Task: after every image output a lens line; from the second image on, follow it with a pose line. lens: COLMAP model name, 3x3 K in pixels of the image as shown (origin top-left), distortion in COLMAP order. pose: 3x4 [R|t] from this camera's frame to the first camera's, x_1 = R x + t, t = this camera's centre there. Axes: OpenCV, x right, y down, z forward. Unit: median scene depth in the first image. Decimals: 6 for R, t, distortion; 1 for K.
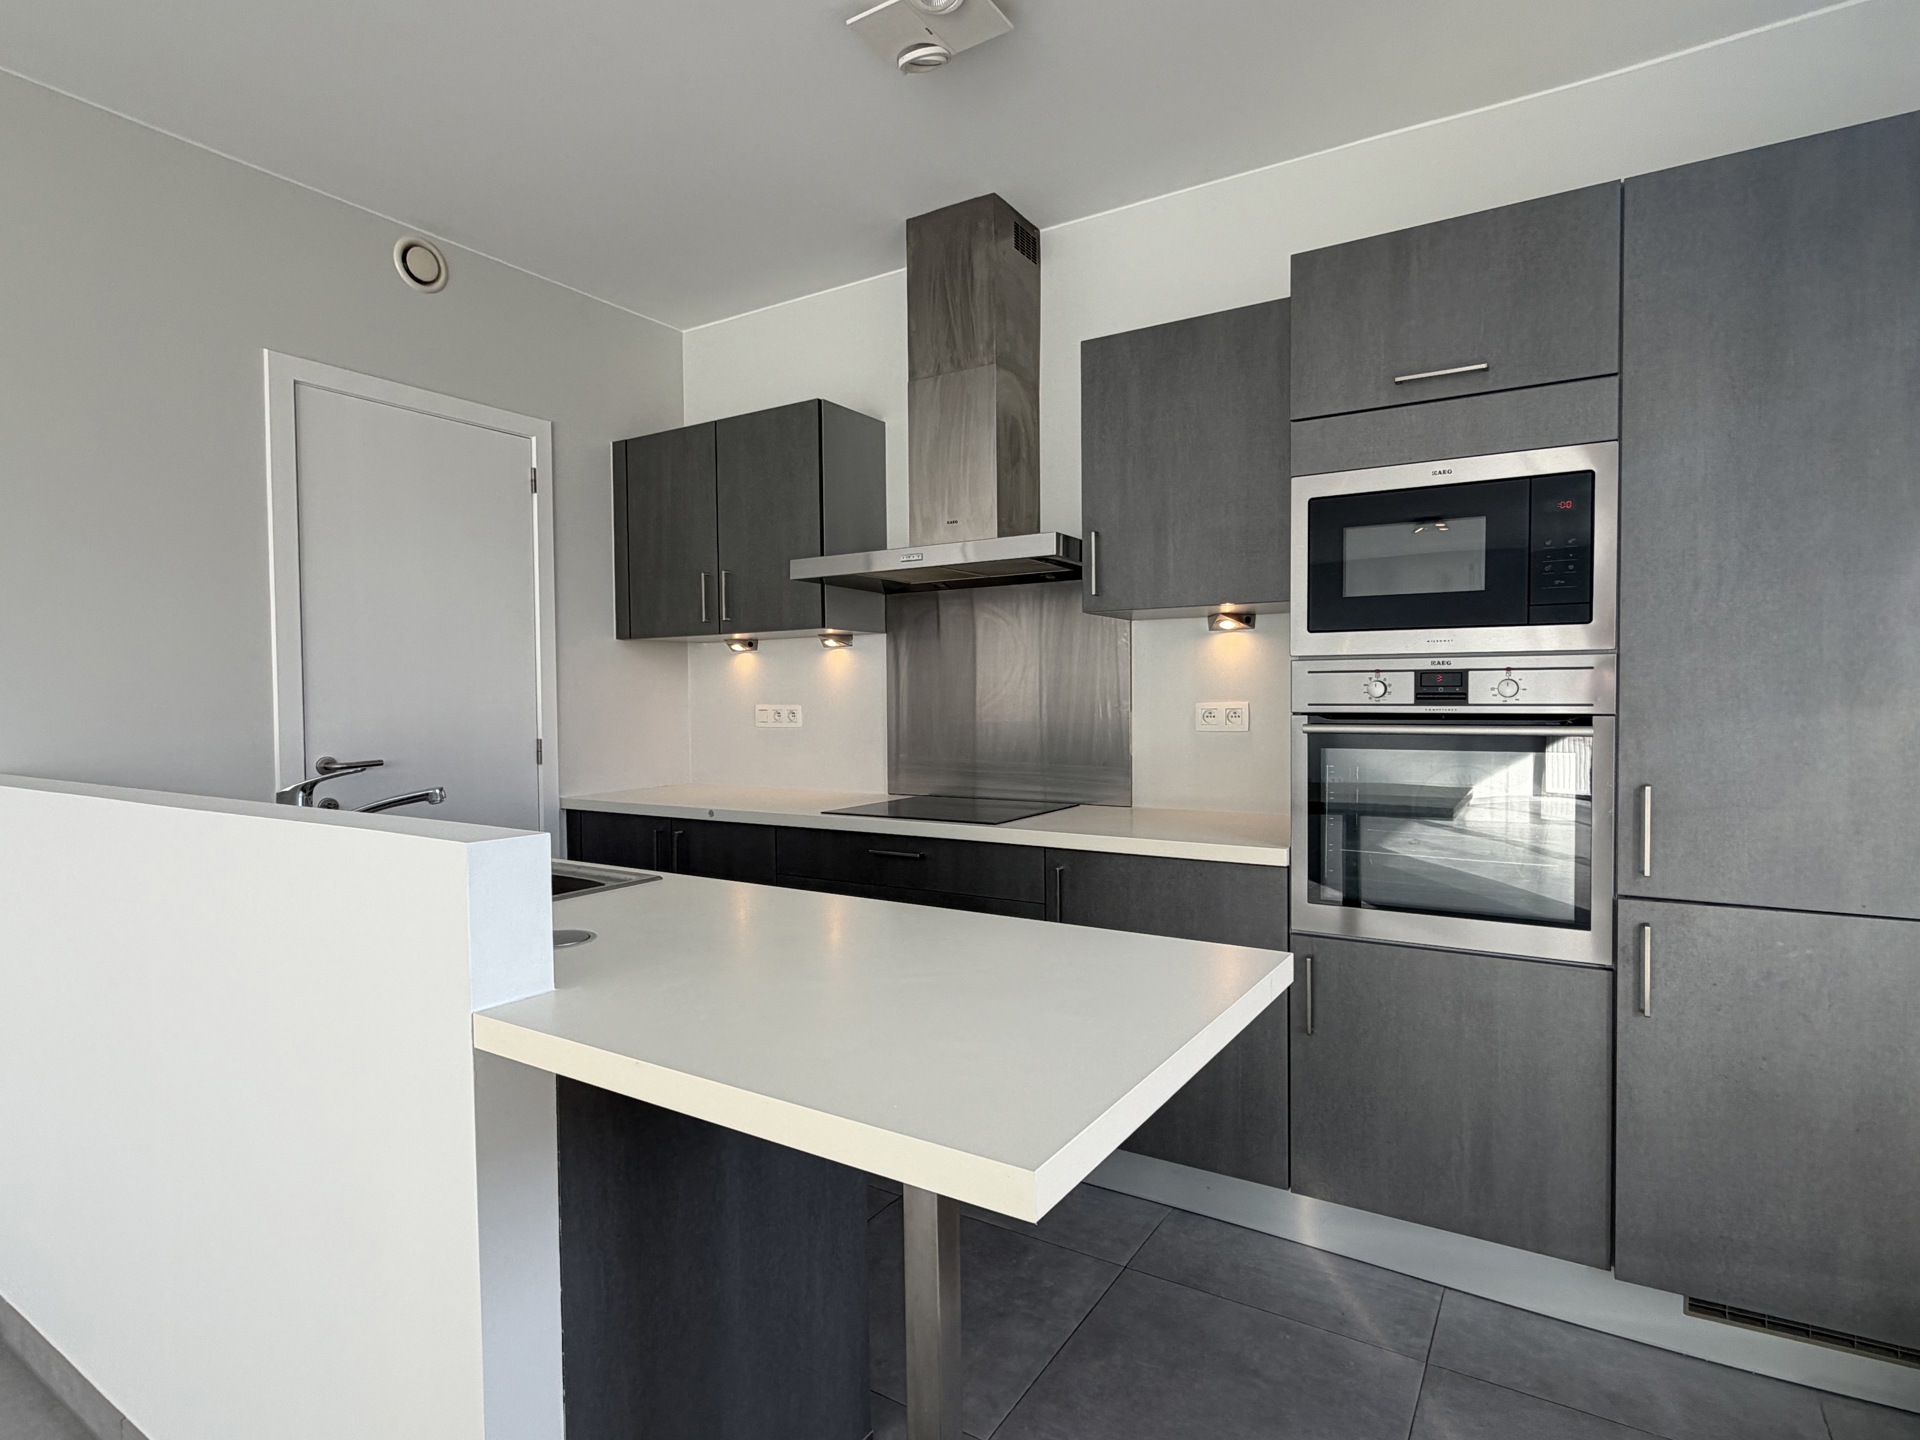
lens RADIAL K [[1002.8, 0, 960.0], [0, 1002.8, 720.0], [0, 0, 1]] dist [0.001861, 0.000412]
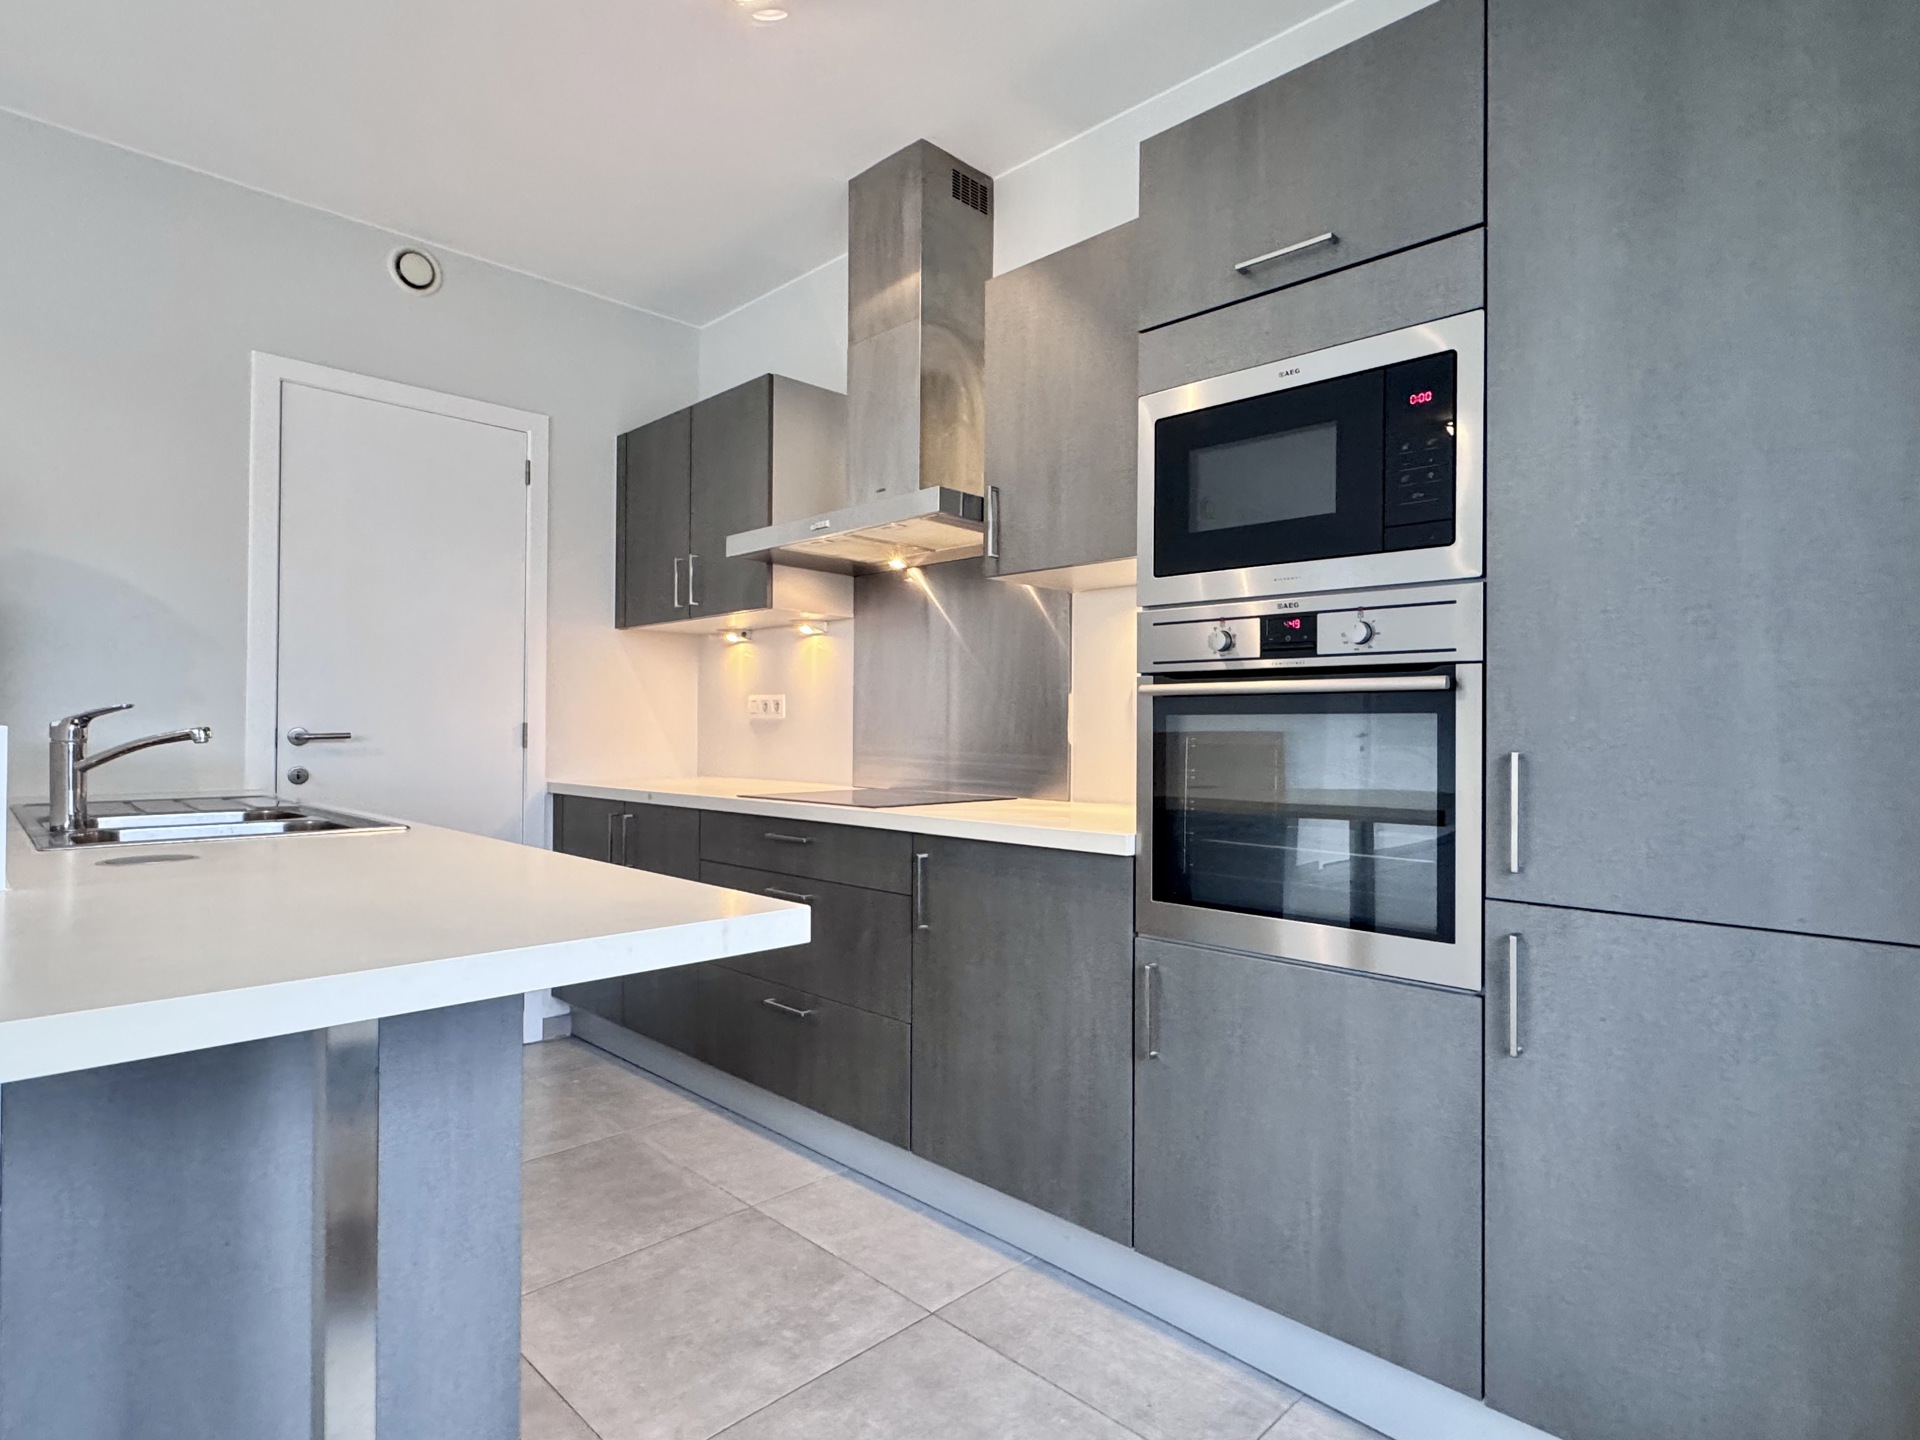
lens RADIAL K [[1016.0, 0, 960.0], [0, 1016.0, 720.0], [0, 0, 1]] dist [-0.003534, -0.000250]
pose [[0.975640, 0.013647, -0.218952, 0.389267], [-0.021489, 0.999209, -0.033474, 0.066689], [0.218322, 0.037364, 0.975161, 0.140615]]
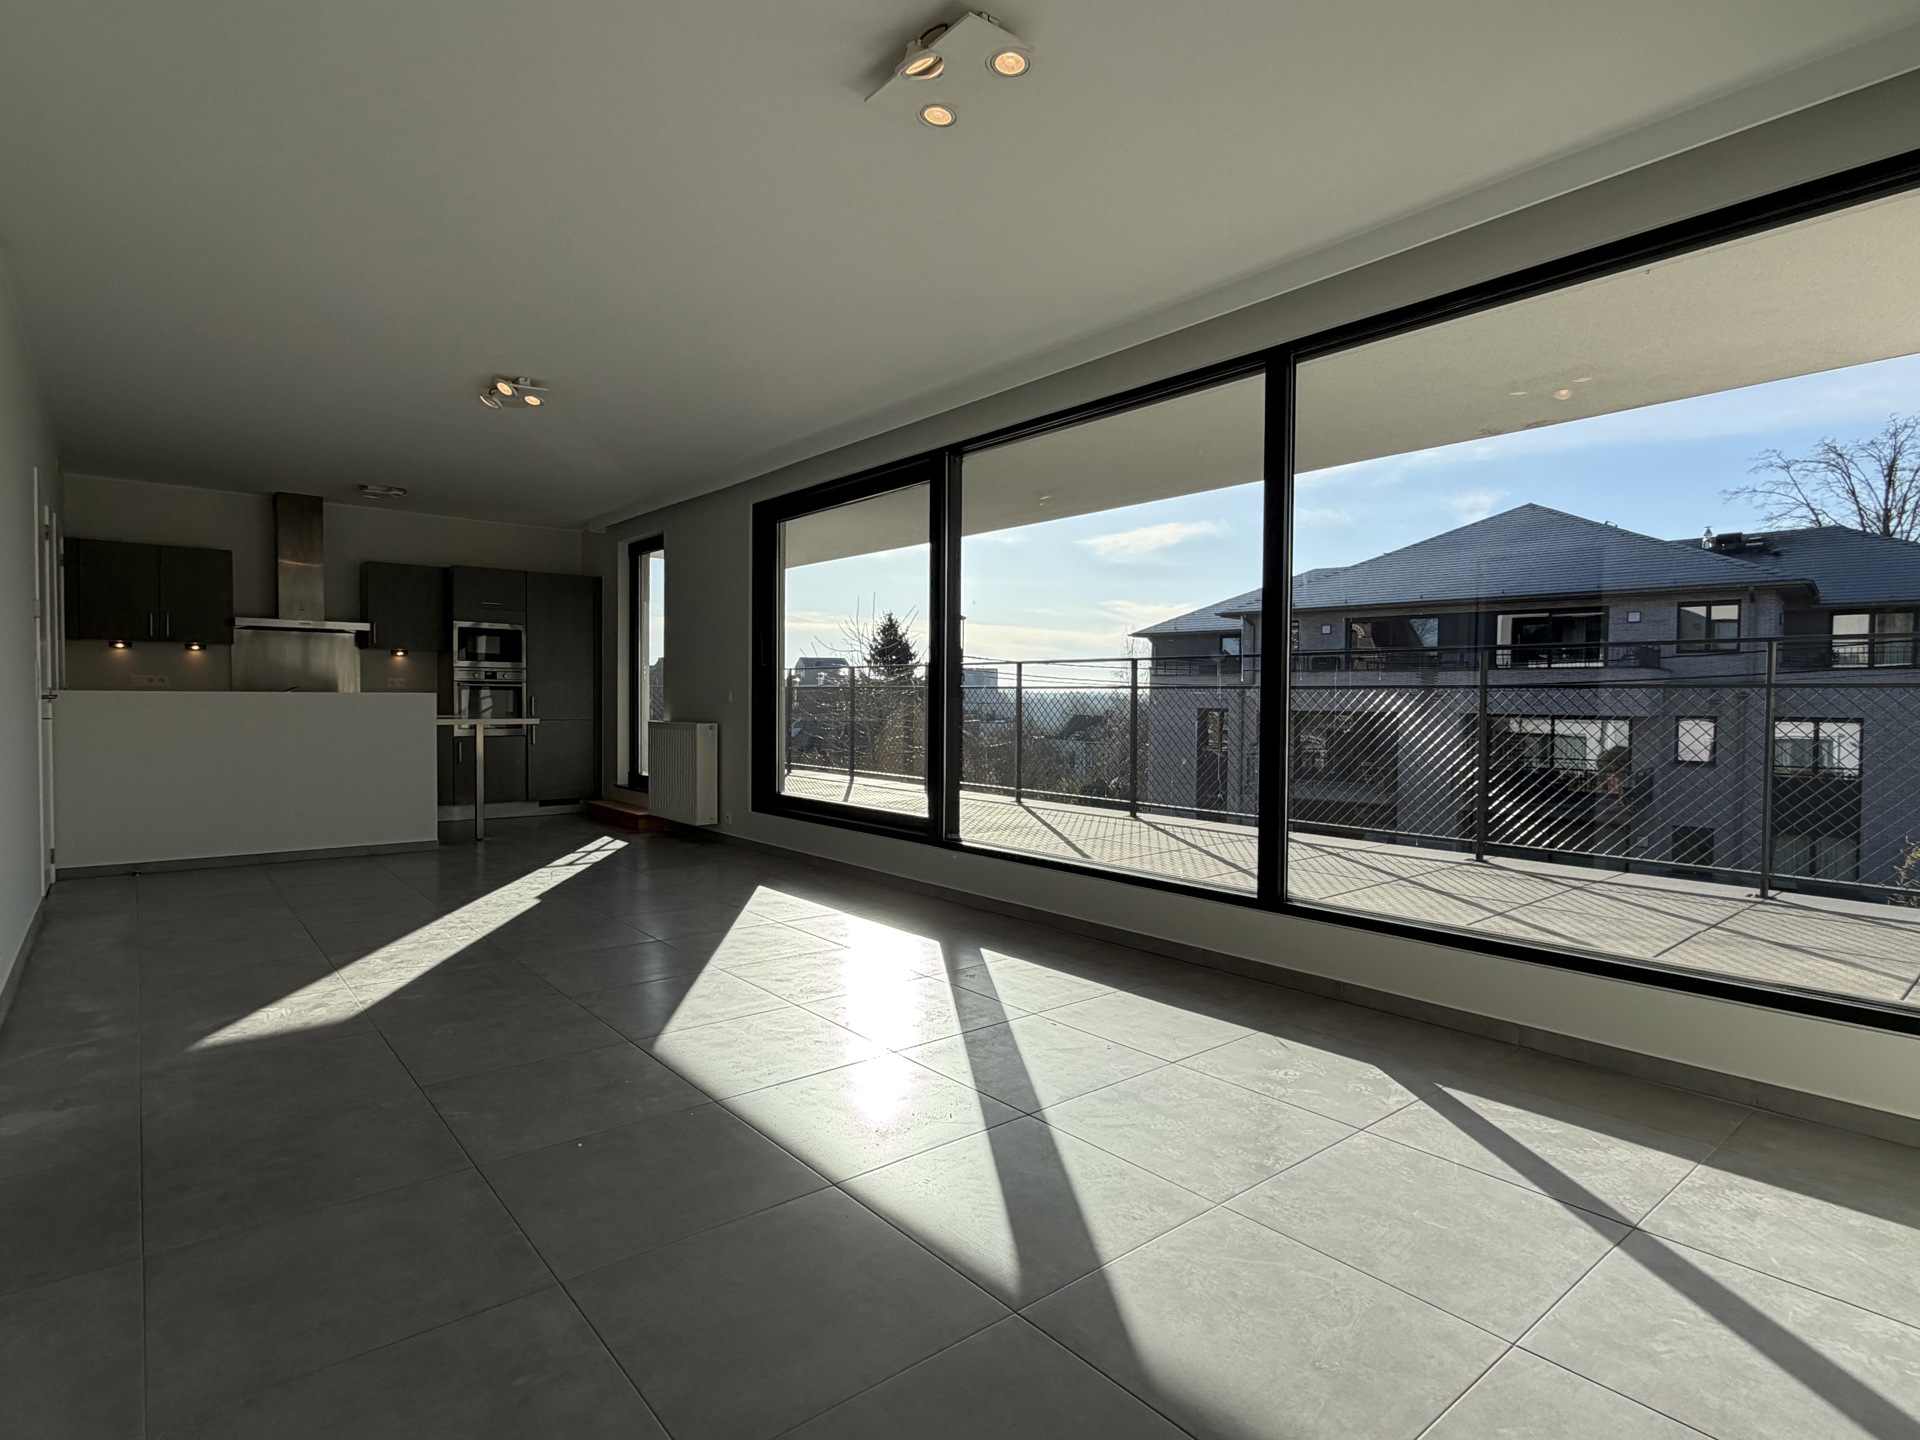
lens RADIAL K [[1002.8, 0, 960.0], [0, 1002.8, 720.0], [0, 0, 1]] dist [0.001861, 0.000412]
pose [[0.308777, -0.011511, 0.951065, -2.906796], [0.013927, 0.999874, 0.007580, 0.148667], [-0.951033, 0.010905, 0.308898, -2.174362]]
